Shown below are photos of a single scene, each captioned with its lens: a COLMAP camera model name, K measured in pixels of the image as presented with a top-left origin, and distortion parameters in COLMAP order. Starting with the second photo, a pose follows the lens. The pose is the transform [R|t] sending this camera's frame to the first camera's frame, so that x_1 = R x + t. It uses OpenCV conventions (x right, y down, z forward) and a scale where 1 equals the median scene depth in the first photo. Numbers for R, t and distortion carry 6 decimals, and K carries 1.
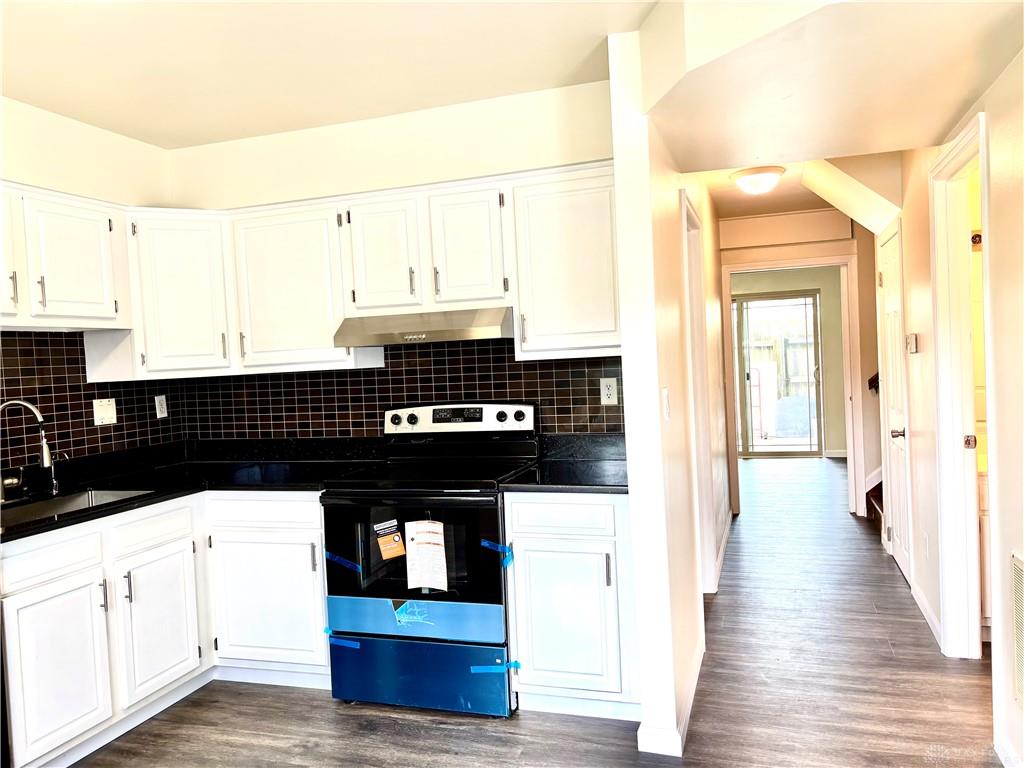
lens RADIAL K [[777.3, 0, 515.1], [0, 777.3, 382.7], [0, 0, 1]] dist [0.059496, -0.066902]
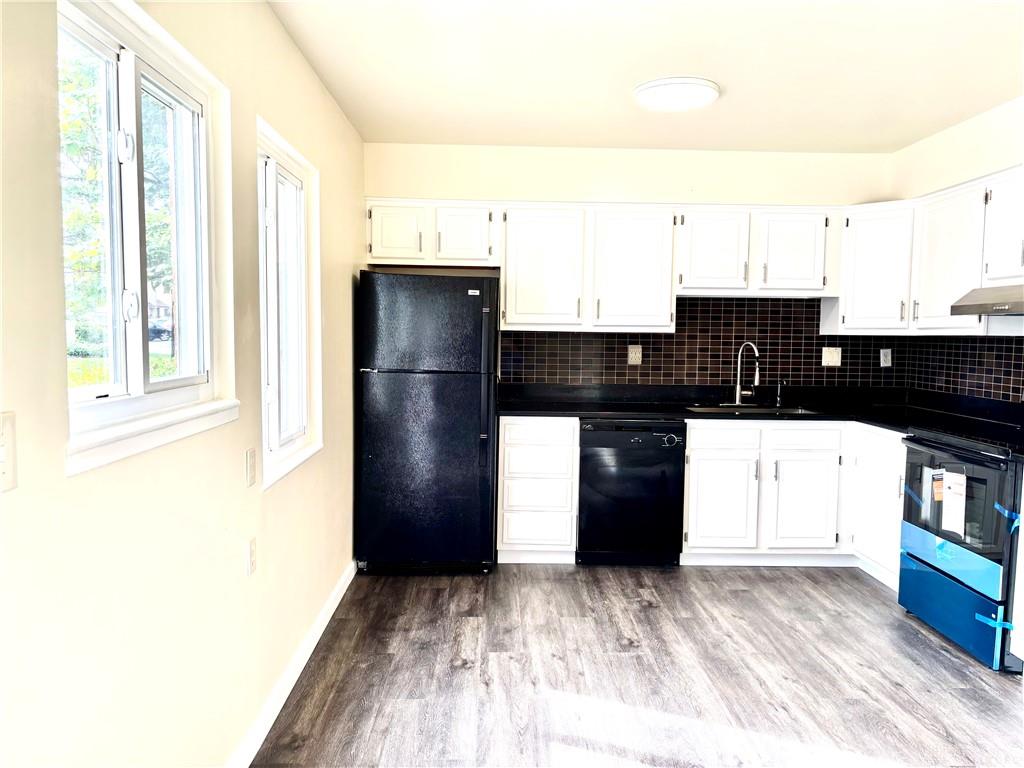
lens RADIAL K [[777.3, 0, 514.6], [0, 777.3, 386.6], [0, 0, 1]] dist [0.059496, -0.066902]
pose [[0.326831, 0.119784, -0.937461, 0.657099], [-0.061756, 0.992522, 0.105289, -0.023603], [0.943063, 0.023483, 0.331784, 0.022399]]
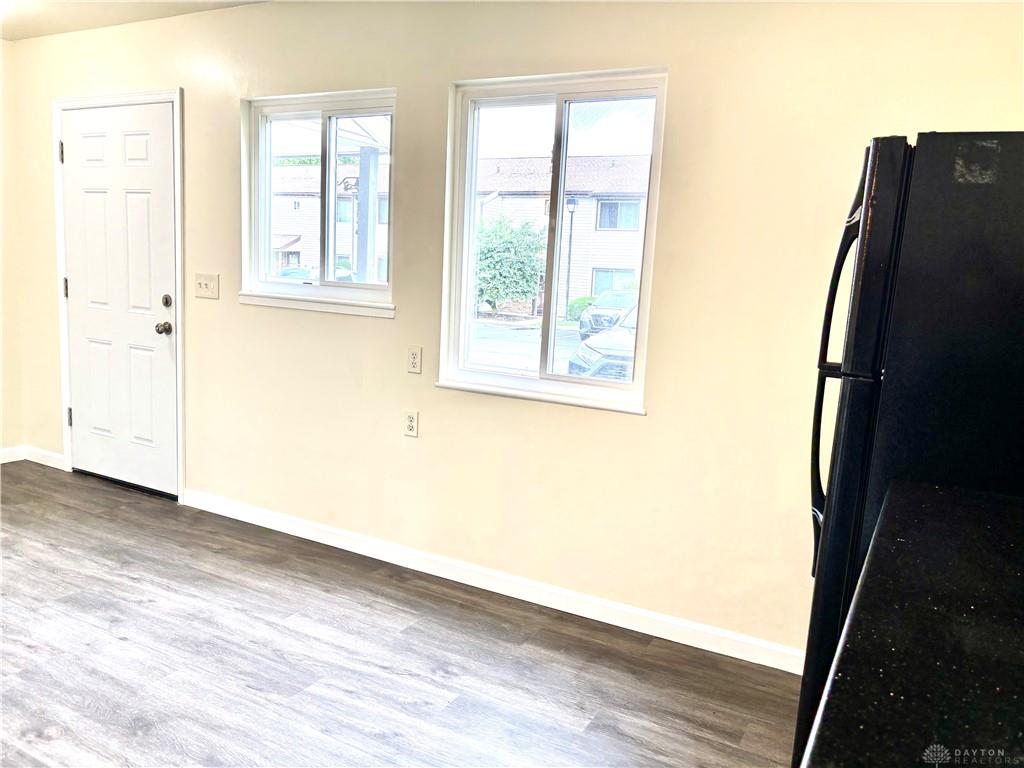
lens RADIAL K [[777.3, 0, 510.0], [0, 777.3, 382.9], [0, 0, 1]] dist [0.059496, -0.066902]
pose [[-0.981196, -0.033030, 0.190167, -0.435114], [0.000063, 0.985194, 0.171443, 0.005236], [-0.193014, 0.168231, -0.966666, 0.991821]]
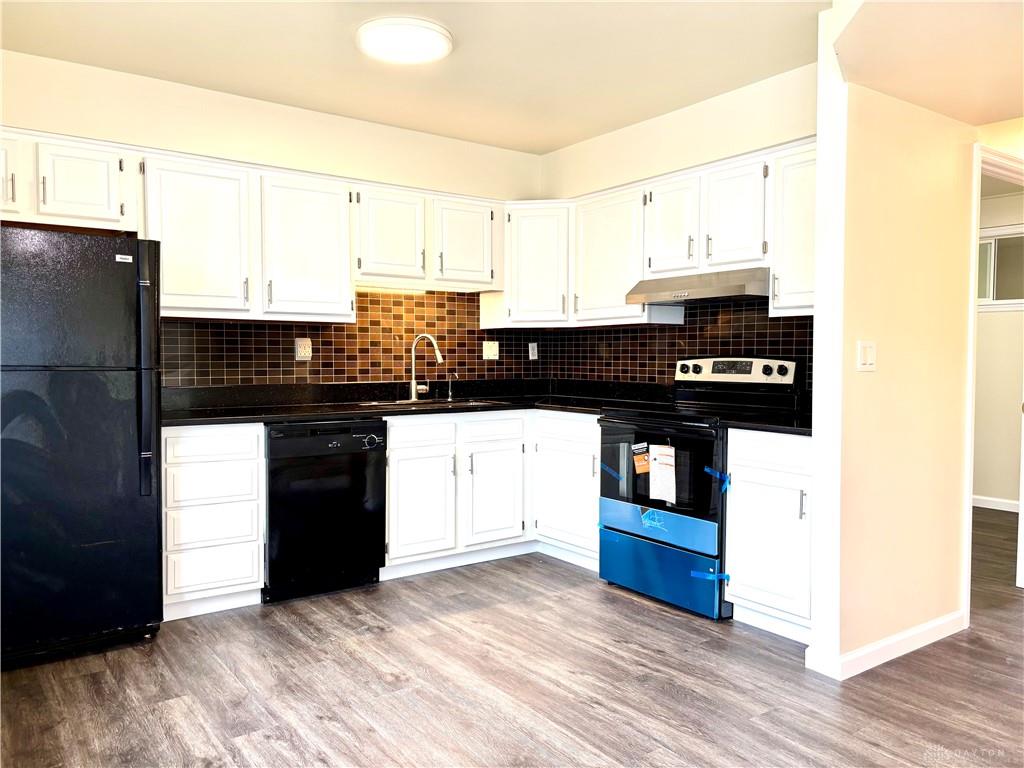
lens RADIAL K [[777.3, 0, 510.5], [0, 777.3, 386.4], [0, 0, 1]] dist [0.059496, -0.066902]
pose [[0.804691, 0.074030, -0.589060, 0.365084], [-0.062276, 0.997247, 0.040256, 0.047867], [0.590419, 0.004291, 0.807086, -0.109969]]
